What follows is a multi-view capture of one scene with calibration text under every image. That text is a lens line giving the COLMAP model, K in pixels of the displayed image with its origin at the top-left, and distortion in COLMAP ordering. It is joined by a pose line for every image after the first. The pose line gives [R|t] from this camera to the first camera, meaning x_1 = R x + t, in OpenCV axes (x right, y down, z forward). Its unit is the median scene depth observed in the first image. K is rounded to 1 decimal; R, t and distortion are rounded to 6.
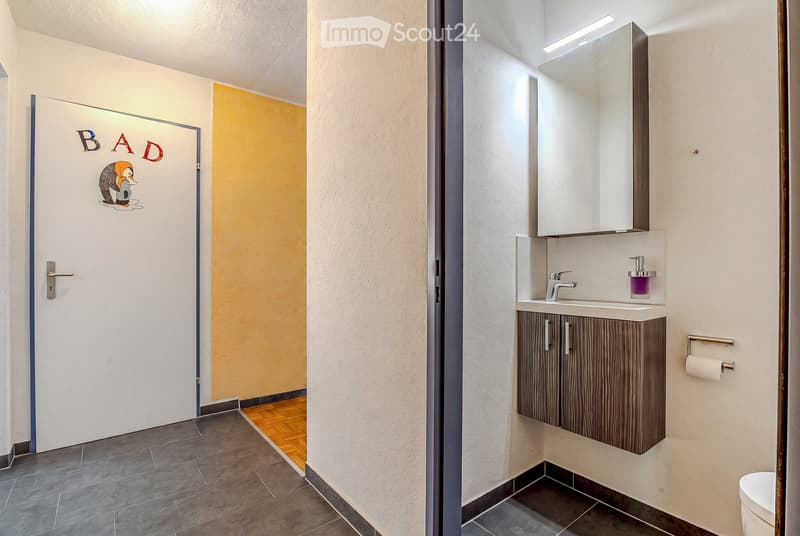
lens RADIAL K [[368.3, 0, 394.0], [0, 368.3, 255.2], [0, 0, 1]] dist [-0.001871, 0.000047]
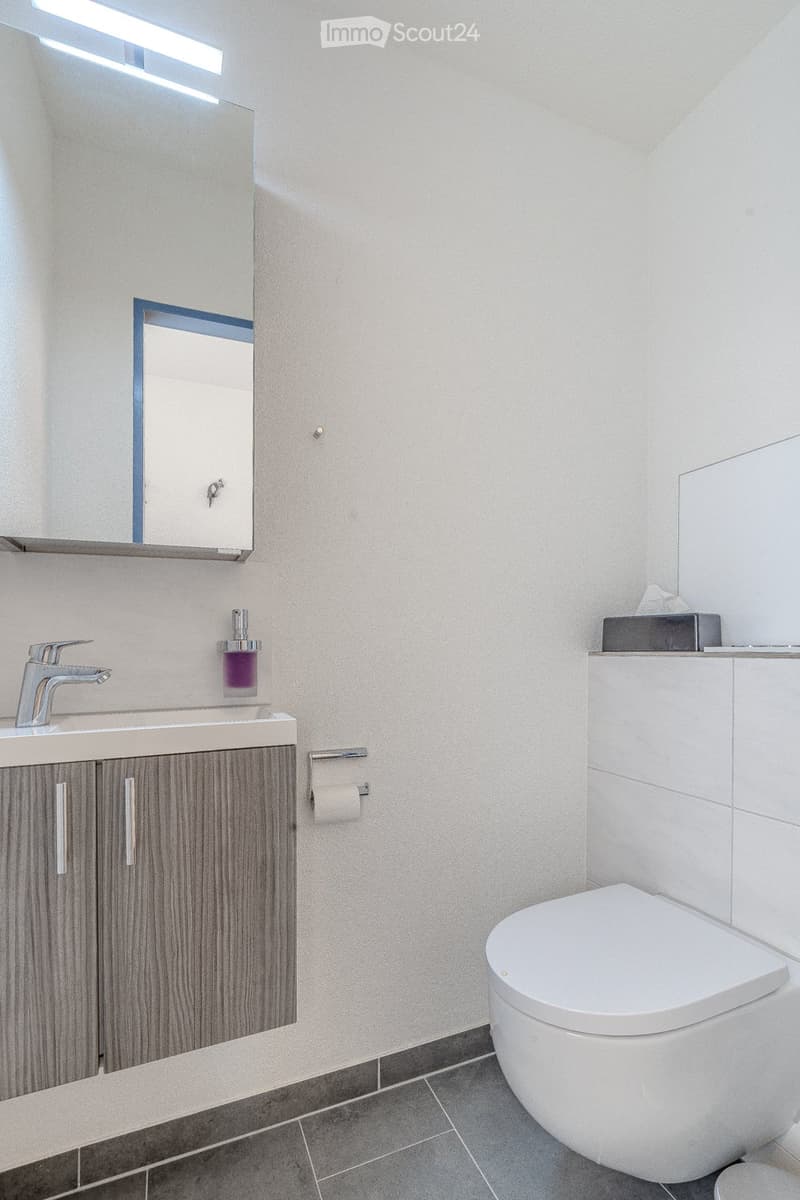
lens RADIAL K [[552.5, 0, 384.8], [0, 552.5, 648.9], [0, 0, 1]] dist [-0.001871, 0.000047]
pose [[0.252243, -0.007839, 0.967632, 0.003980], [-0.032077, 0.999350, 0.016458, 0.035598], [-0.967132, -0.035190, 0.251828, 0.614697]]
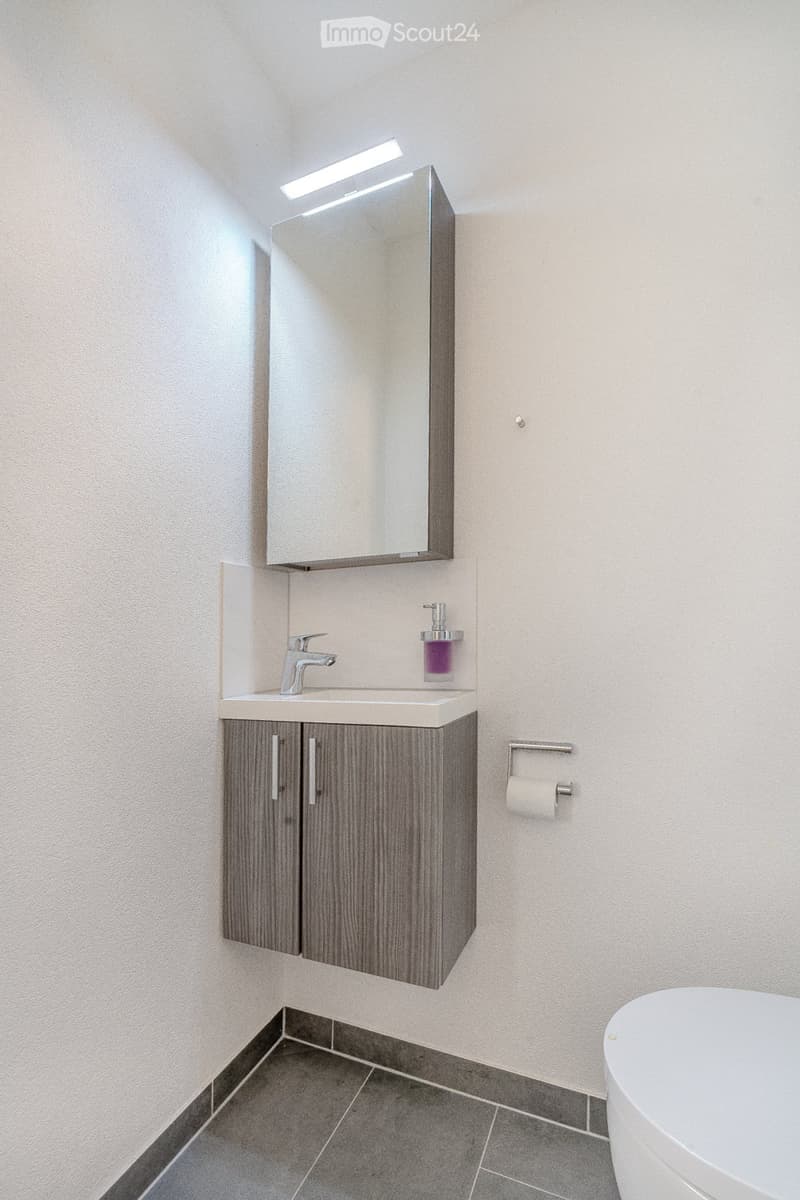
lens RADIAL K [[552.5, 0, 413.5], [0, 552.5, 622.5], [0, 0, 1]] dist [-0.001871, 0.000047]
pose [[0.861991, -0.001727, 0.506921, 0.214996], [-0.000726, 0.999989, 0.004641, 0.026363], [-0.506923, -0.004369, 0.861980, 0.304839]]
